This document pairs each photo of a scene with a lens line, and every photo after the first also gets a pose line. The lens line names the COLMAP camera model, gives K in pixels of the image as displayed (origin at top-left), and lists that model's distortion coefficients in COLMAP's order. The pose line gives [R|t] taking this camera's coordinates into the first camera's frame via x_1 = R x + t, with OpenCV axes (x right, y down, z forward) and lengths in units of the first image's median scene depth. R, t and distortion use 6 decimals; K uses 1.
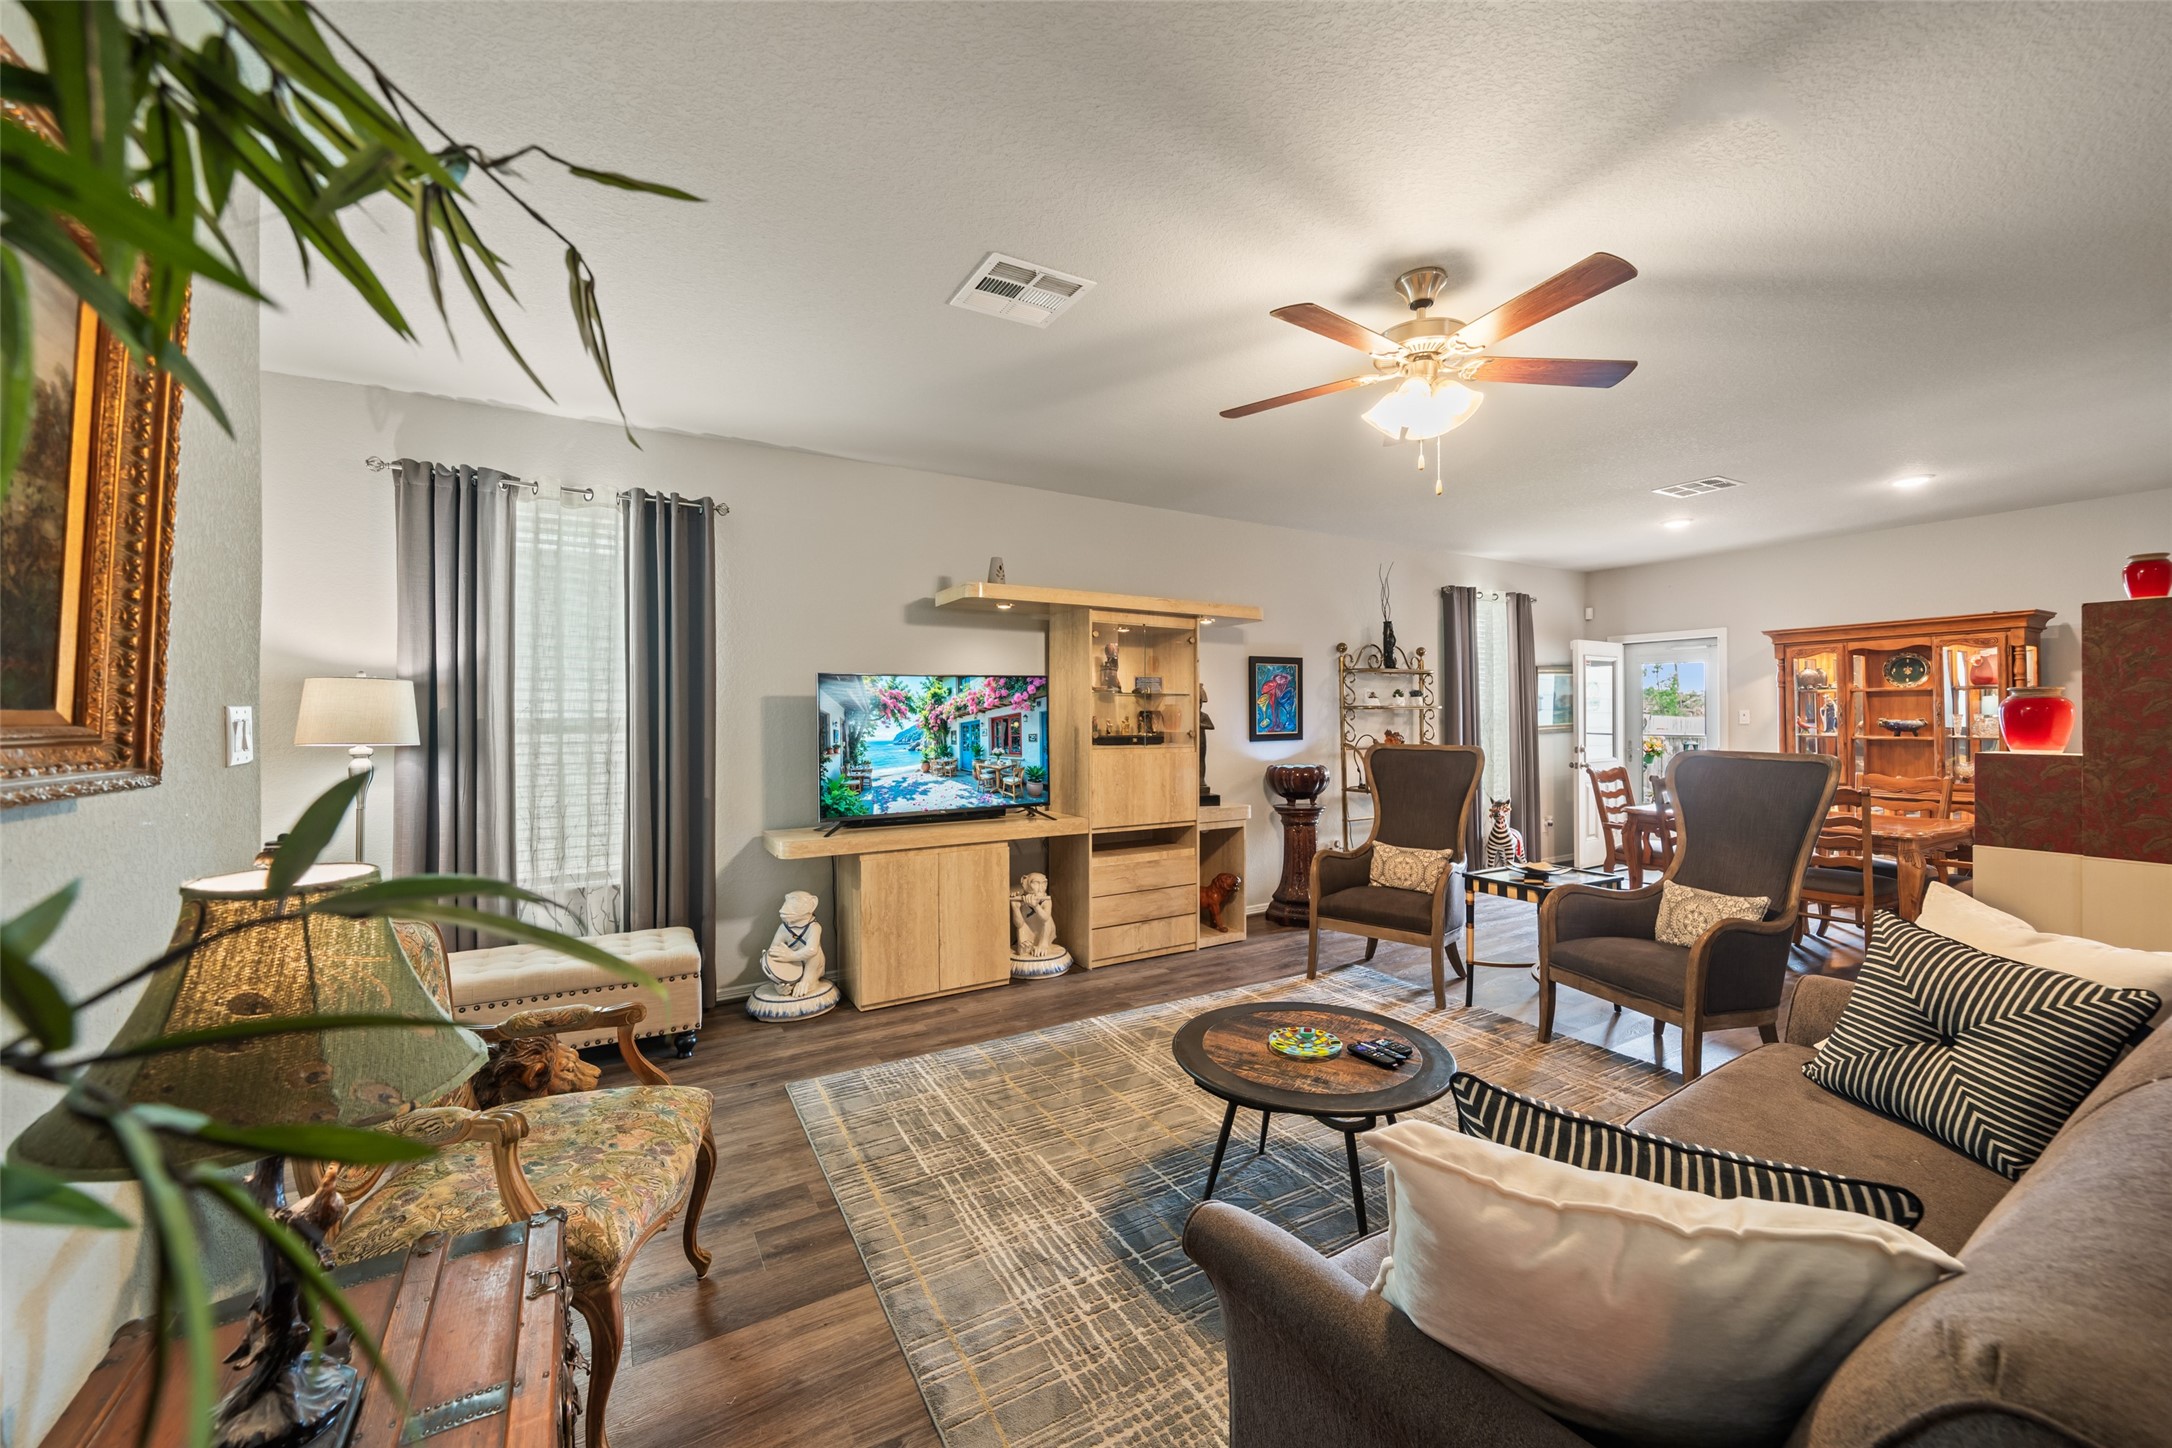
lens RADIAL K [[828.1, 0, 1088.9], [0, 828.1, 713.3], [0, 0, 1]] dist [-0.002747, -0.000185]
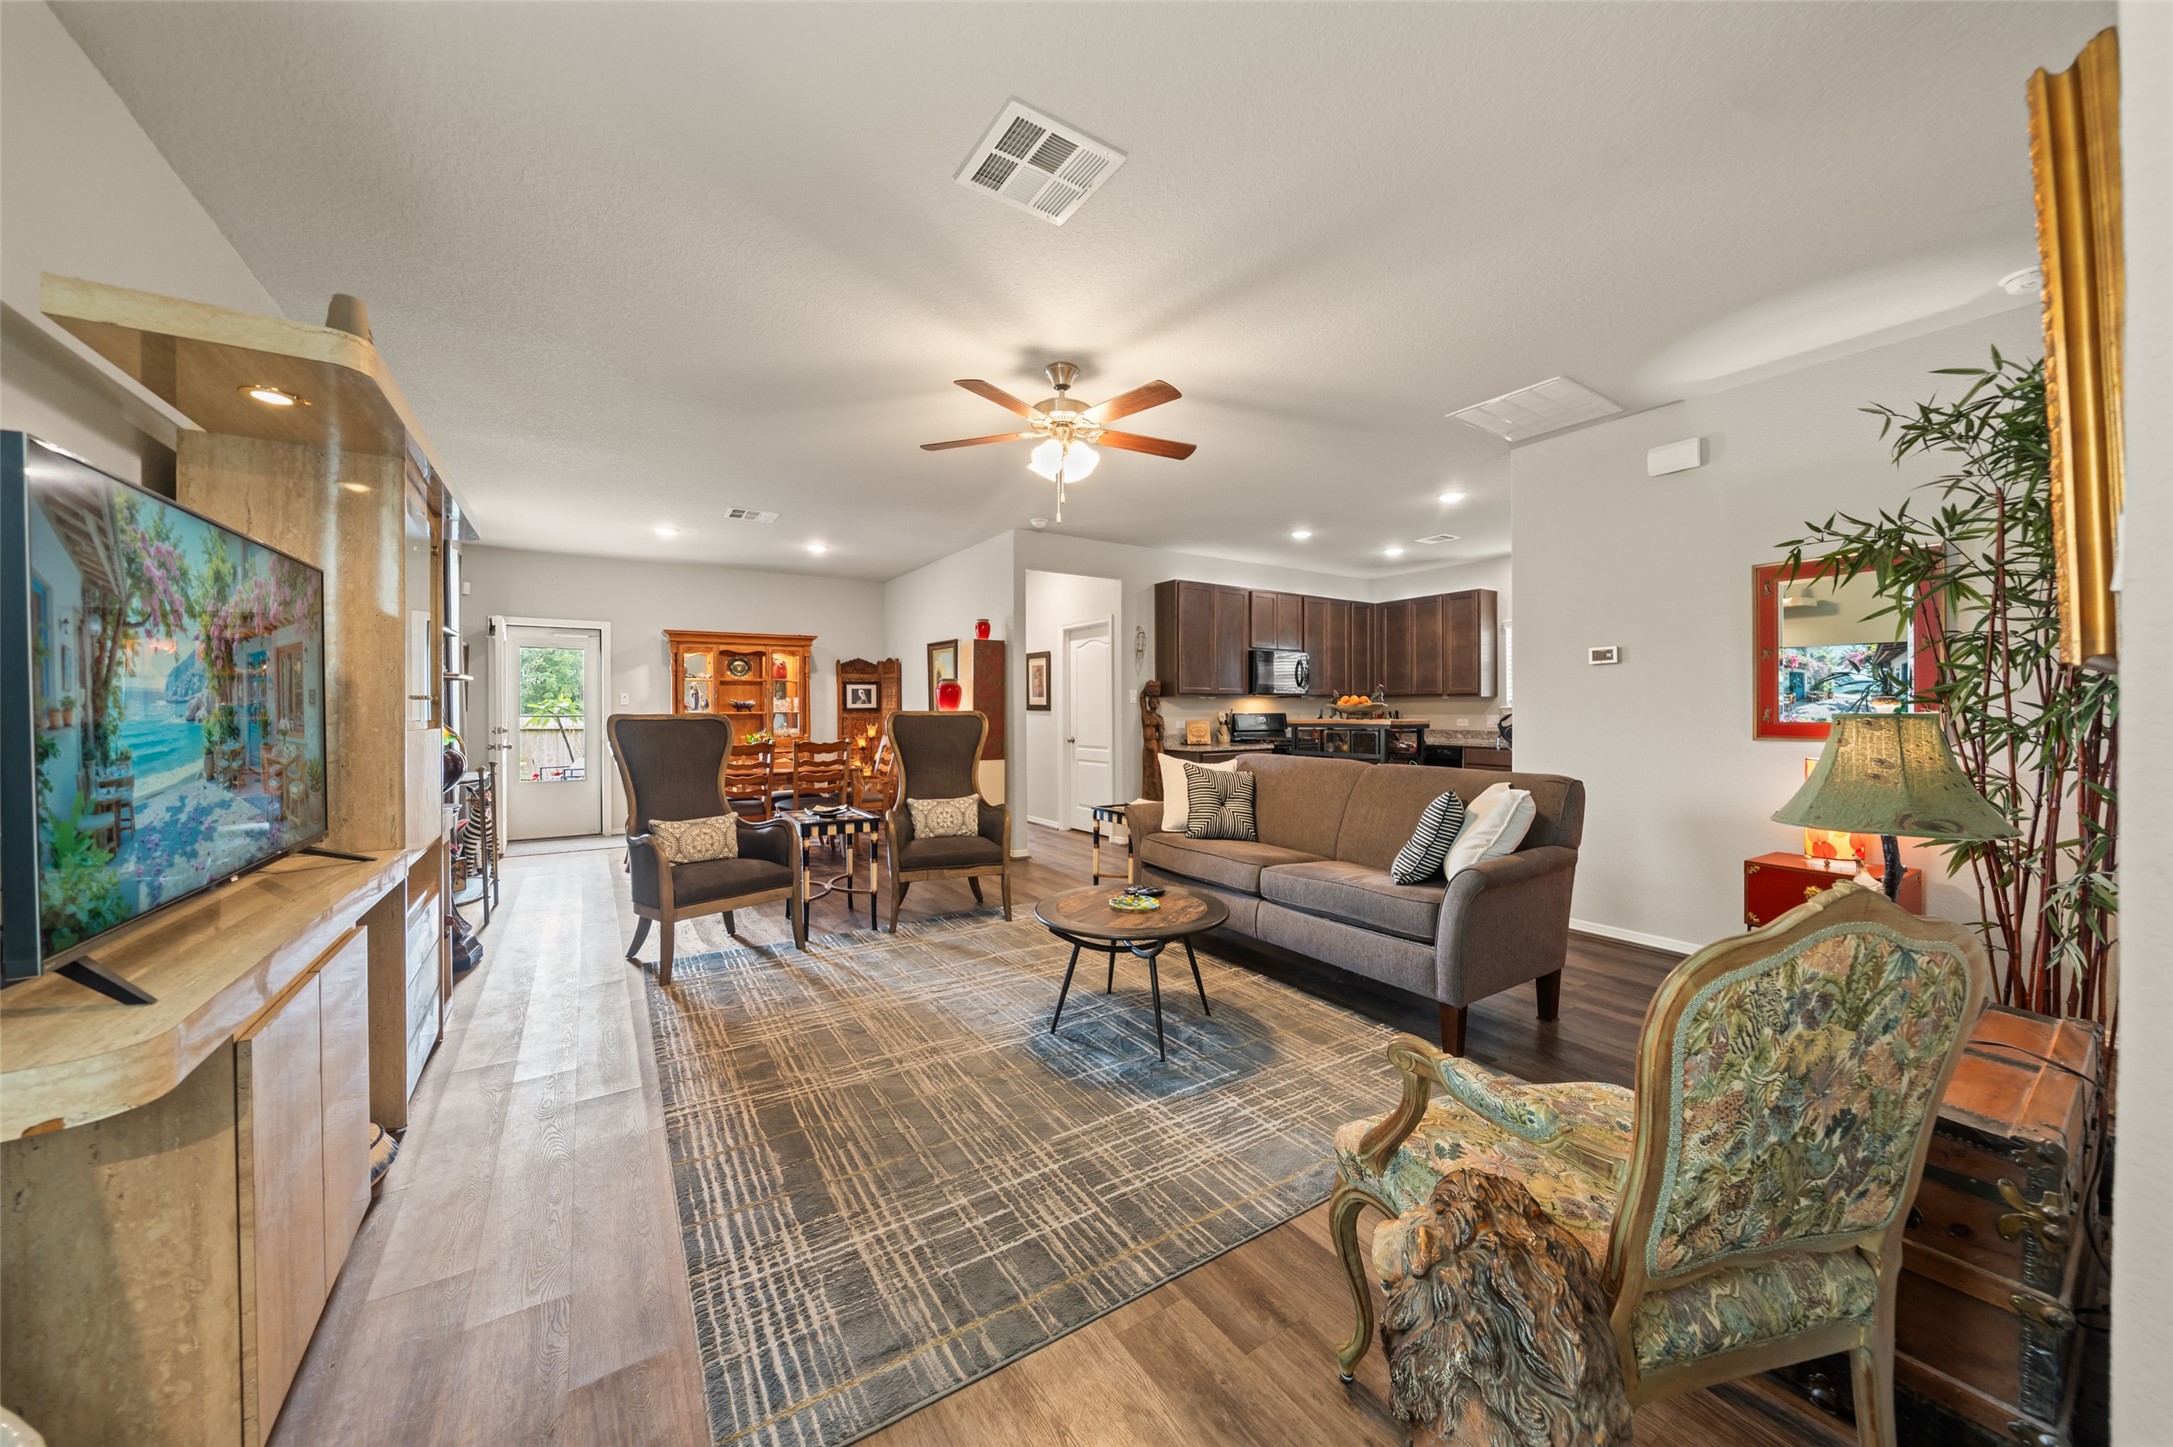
lens RADIAL K [[759.0, 0, 1095.7], [0, 759.0, 718.7], [0, 0, 1]] dist [-0.000612, 0.000040]
pose [[-0.052117, -0.007631, 0.998612, -0.572835], [-0.000112, 0.999971, 0.007635, 0.042313], [-0.998641, 0.000287, -0.052117, 0.636919]]
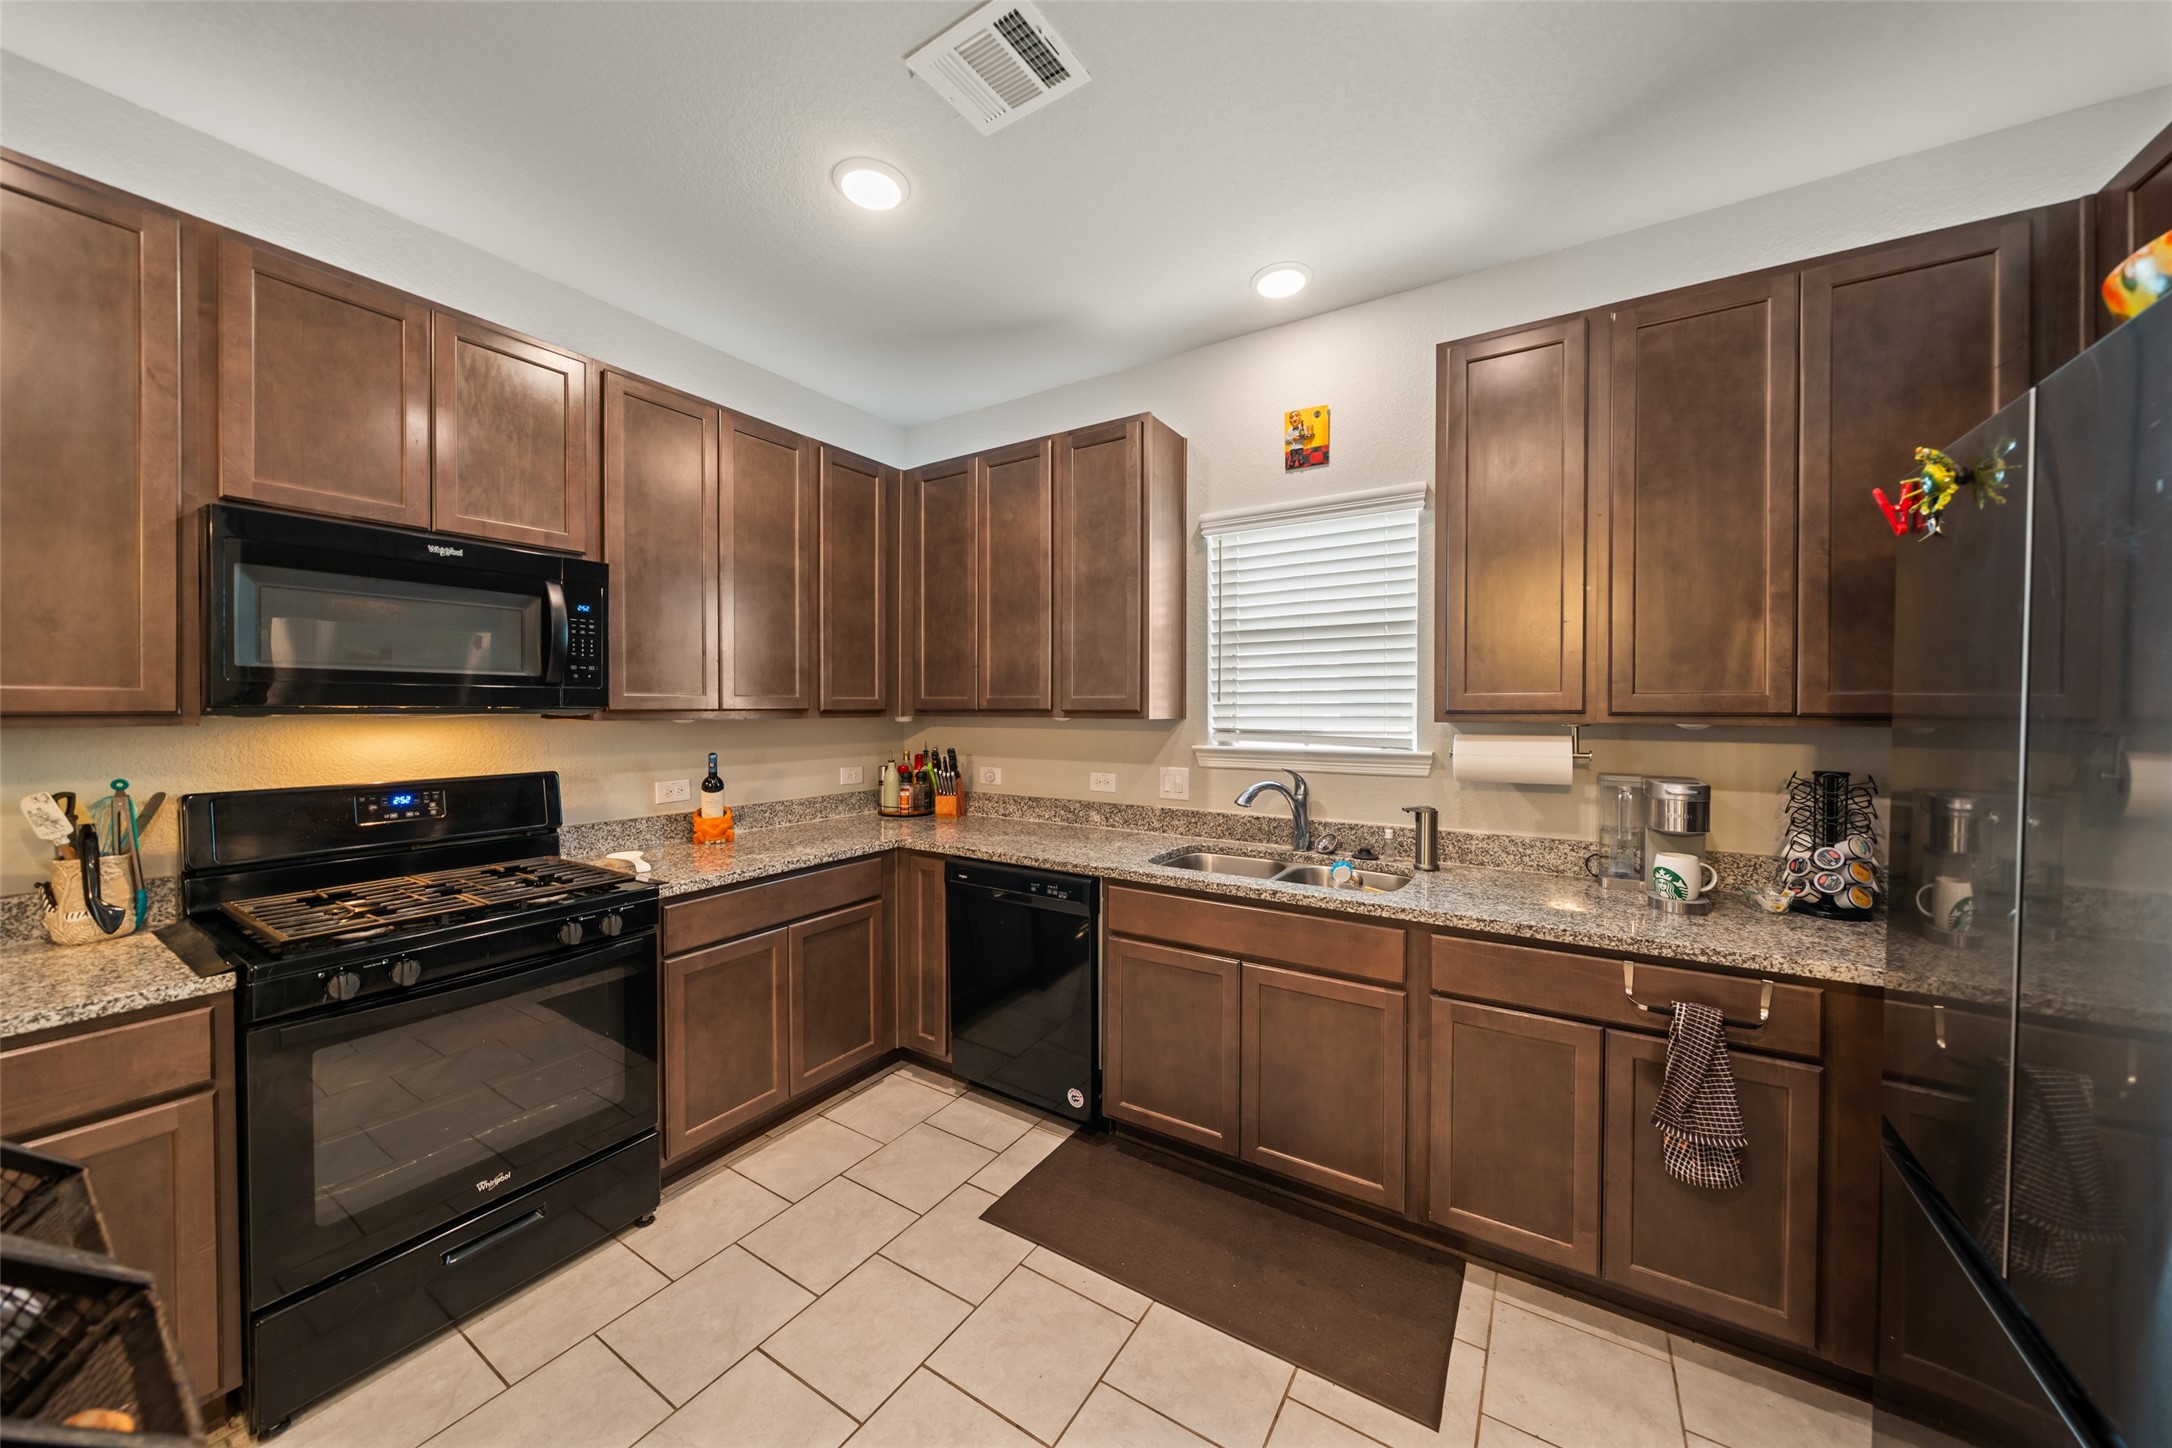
lens RADIAL K [[747.2, 0, 1092.5], [0, 747.2, 716.0], [0, 0, 1]] dist [-0.007641, 0.001226]
pose [[-0.456484, -0.006855, 0.889705, 0.676744], [-0.003692, 0.999976, 0.005811, -0.004622], [-0.889724, -0.000632, -0.456499, -0.062203]]
